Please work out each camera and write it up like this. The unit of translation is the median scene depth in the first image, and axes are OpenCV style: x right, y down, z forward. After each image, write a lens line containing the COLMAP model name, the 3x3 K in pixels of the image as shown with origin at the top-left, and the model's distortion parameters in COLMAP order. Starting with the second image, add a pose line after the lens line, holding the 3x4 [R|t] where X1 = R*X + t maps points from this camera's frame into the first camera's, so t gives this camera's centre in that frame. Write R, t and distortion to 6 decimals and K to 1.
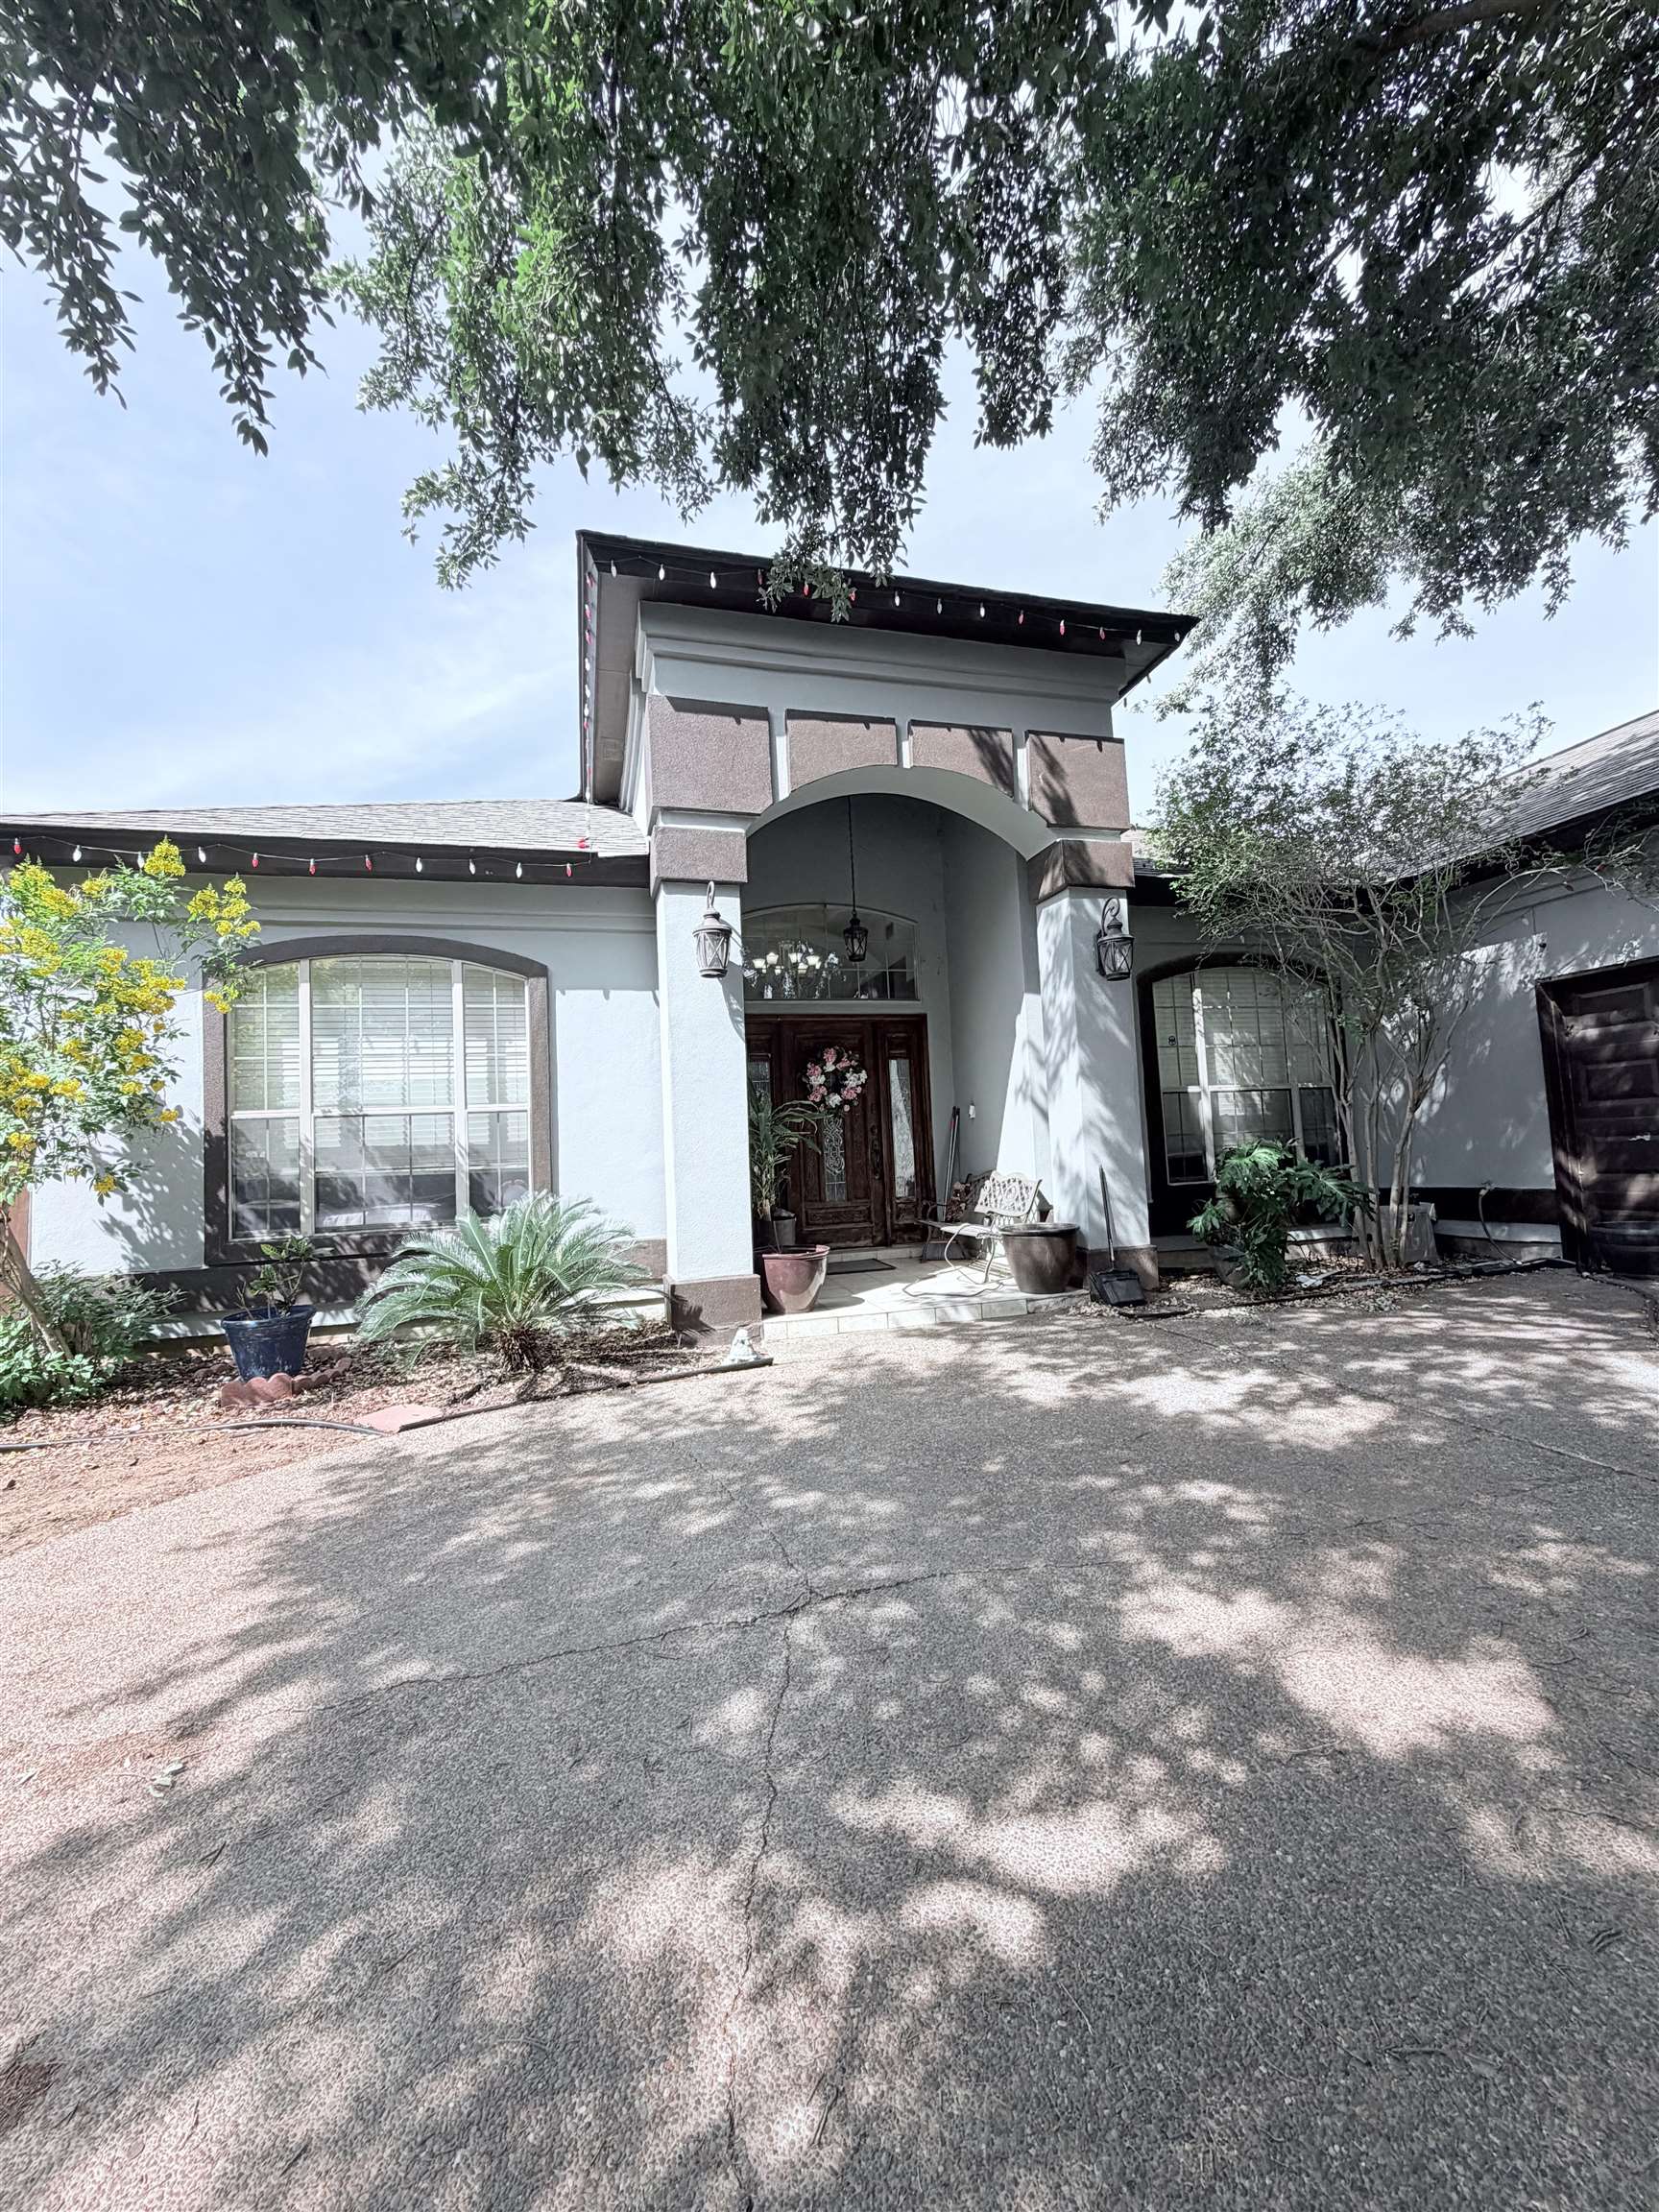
lens RADIAL K [[885.4, 0, 824.5], [0, 885.4, 1099.5], [0, 0, 1]] dist [-0.005299, 0.000789]
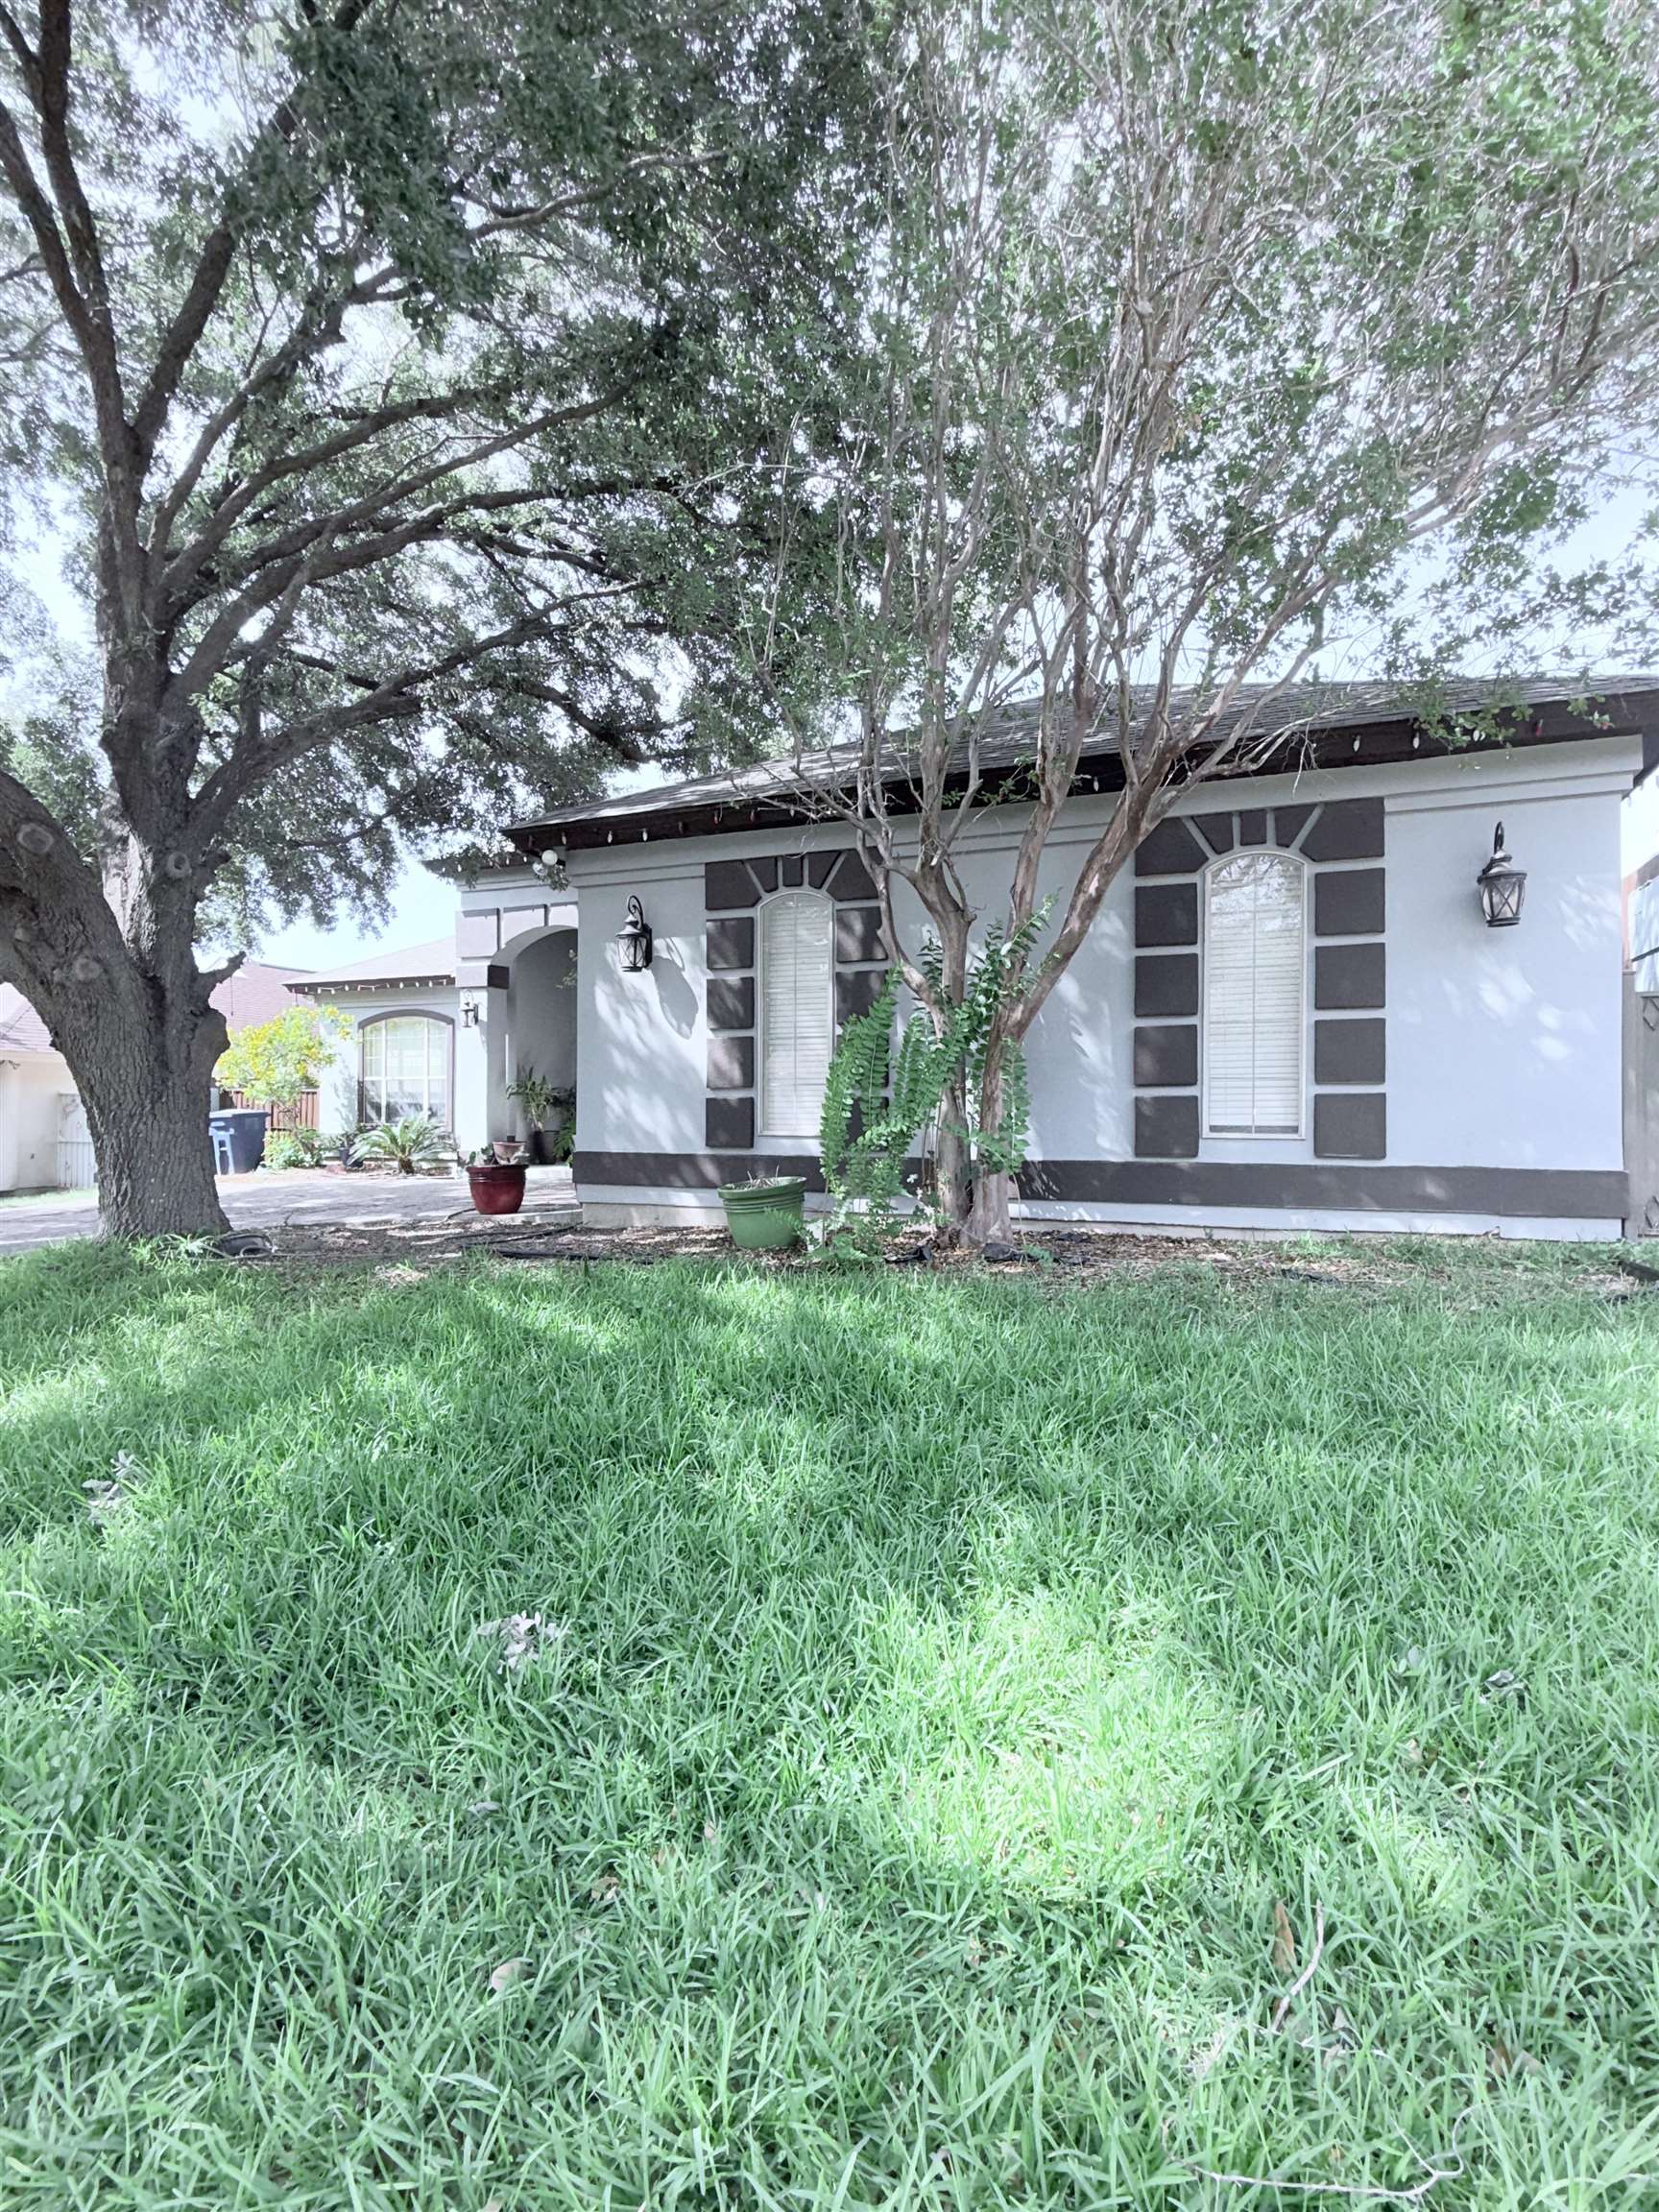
lens RADIAL K [[1086.8, 0, 829.9], [0, 1086.8, 1107.2], [0, 0, 1]] dist [-0.016480, -0.000641]
pose [[0.800787, 0.049993, -0.596859, 2.415443], [0.002423, 0.996232, 0.086696, -0.173145], [0.598945, -0.070872, 0.797648, -0.798223]]
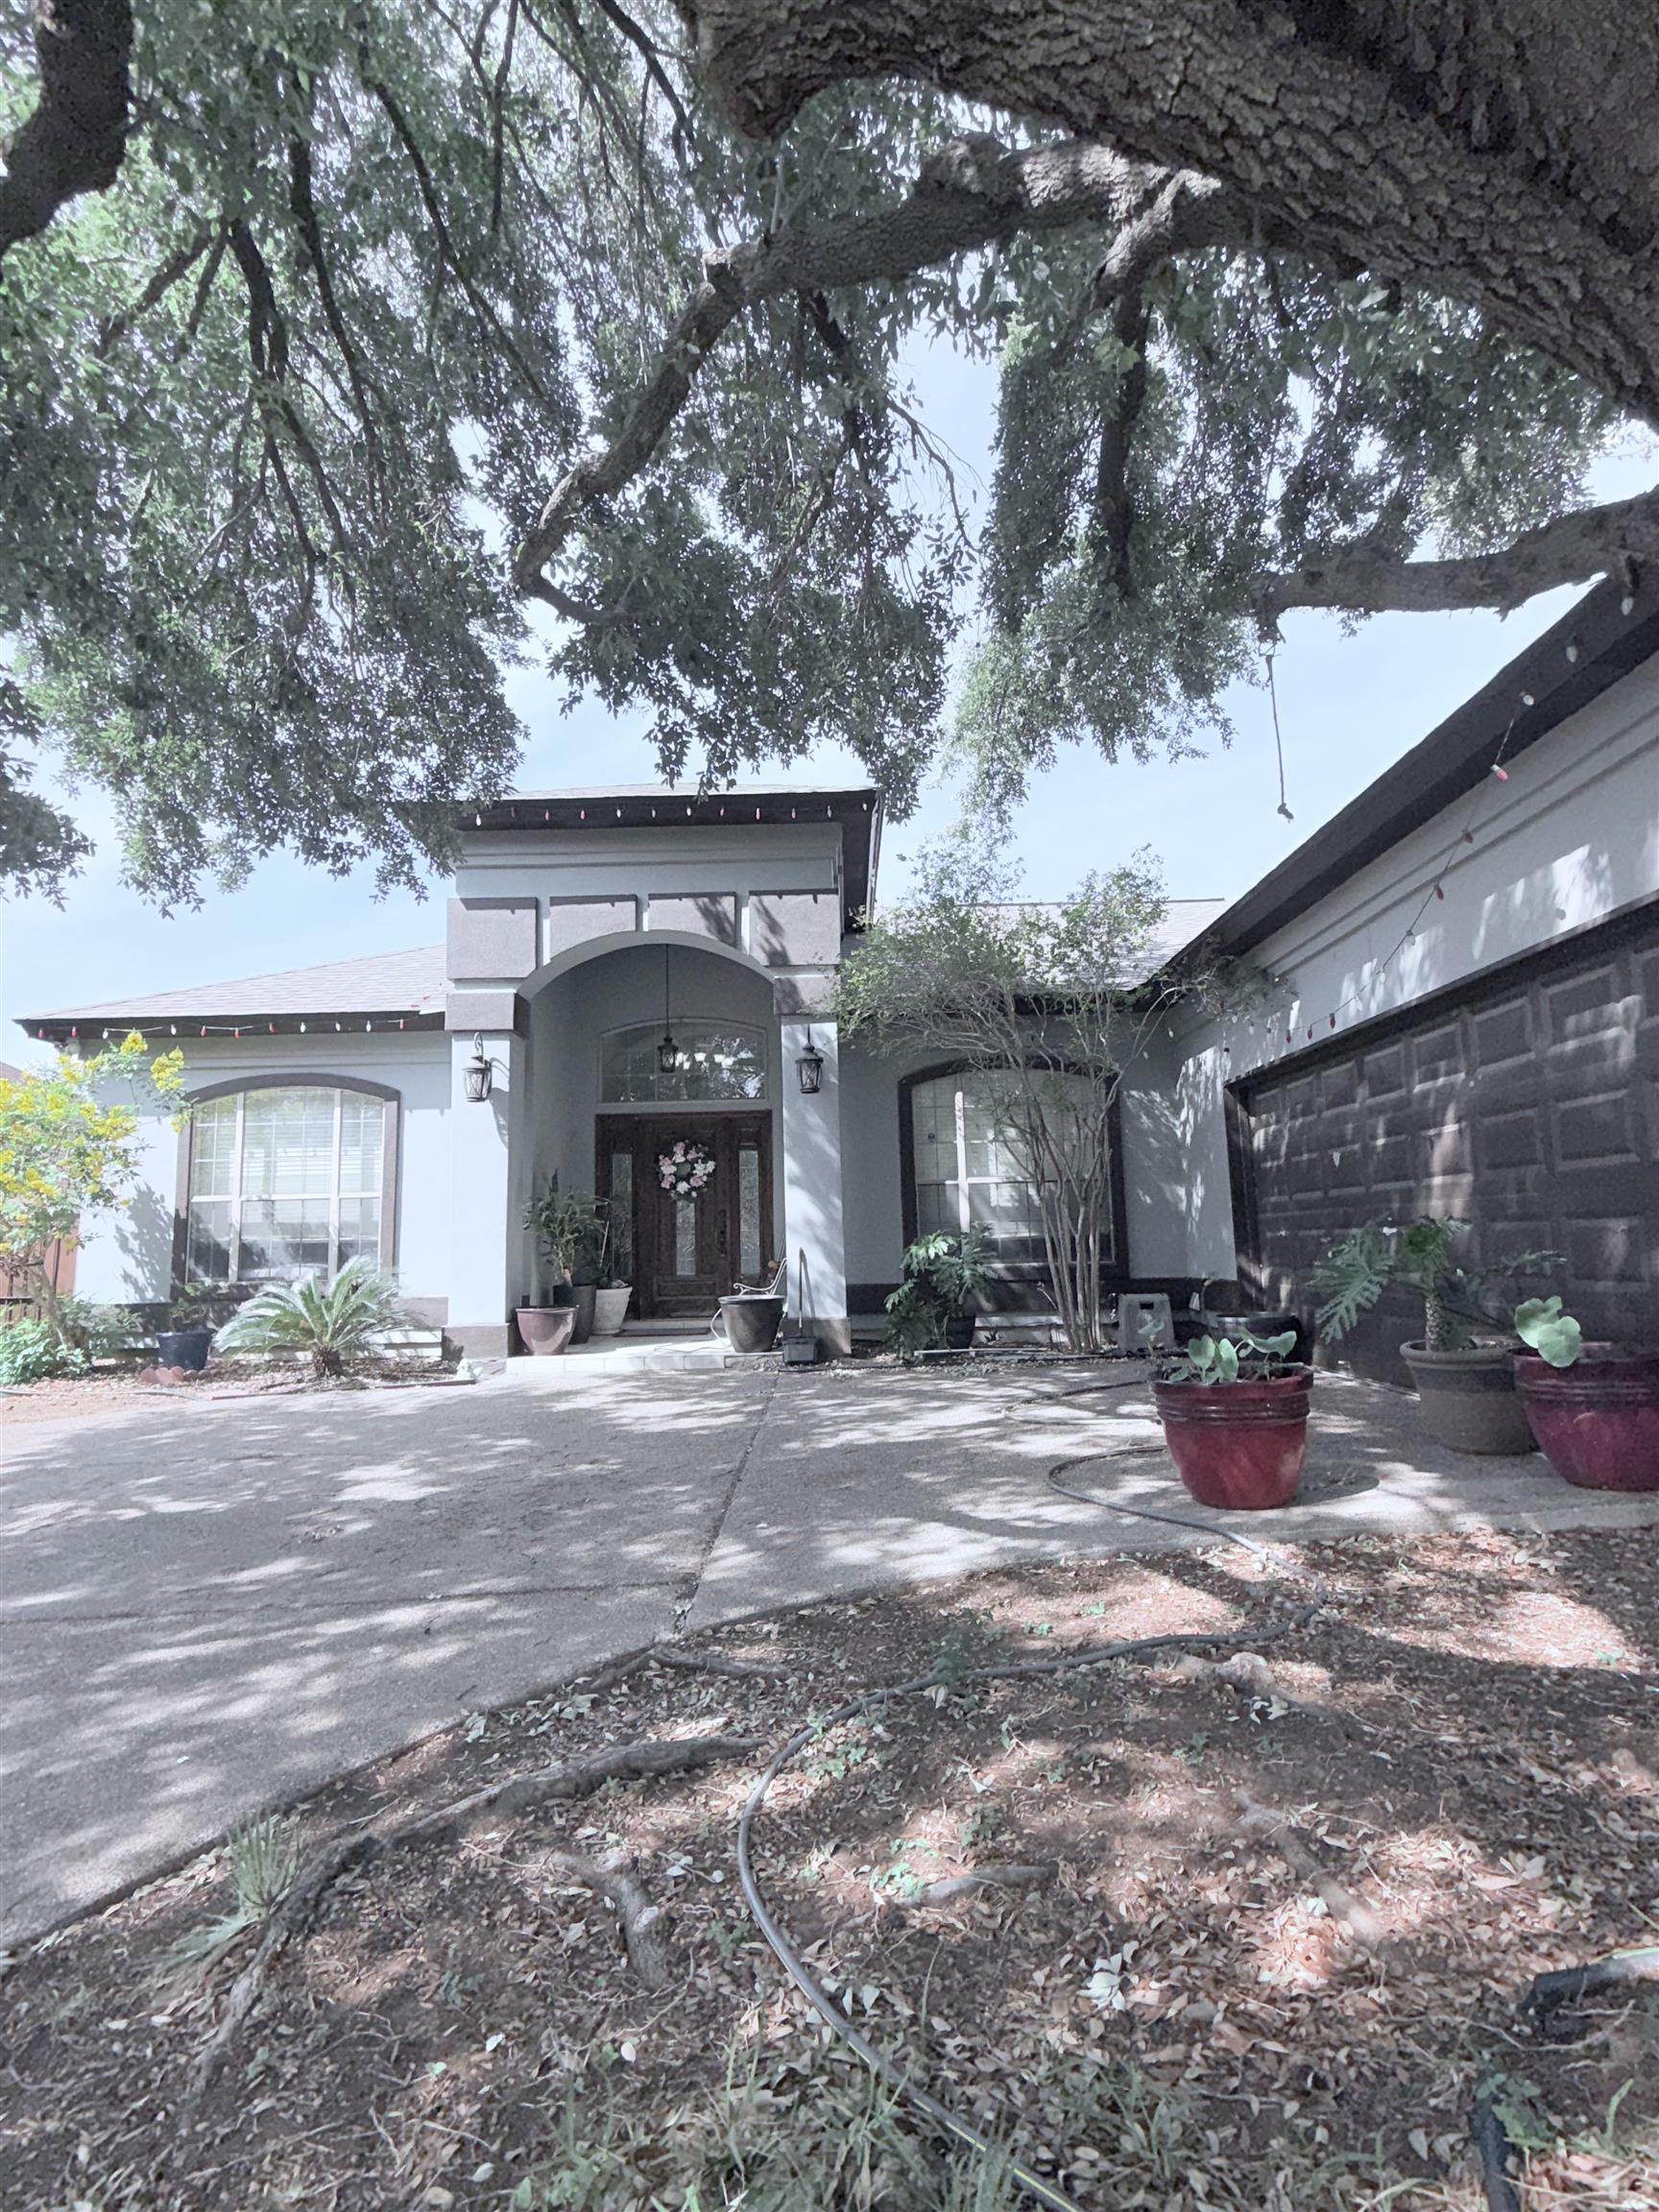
lens RADIAL K [[1086.8, 0, 836.9], [0, 1086.8, 1107.0], [0, 0, 1]] dist [-0.016480, -0.000641]
pose [[0.964783, -0.009384, -0.262880, 0.820819], [-0.003013, 0.998904, -0.046717, -0.053774], [0.263030, 0.045864, 0.963697, -0.452521]]
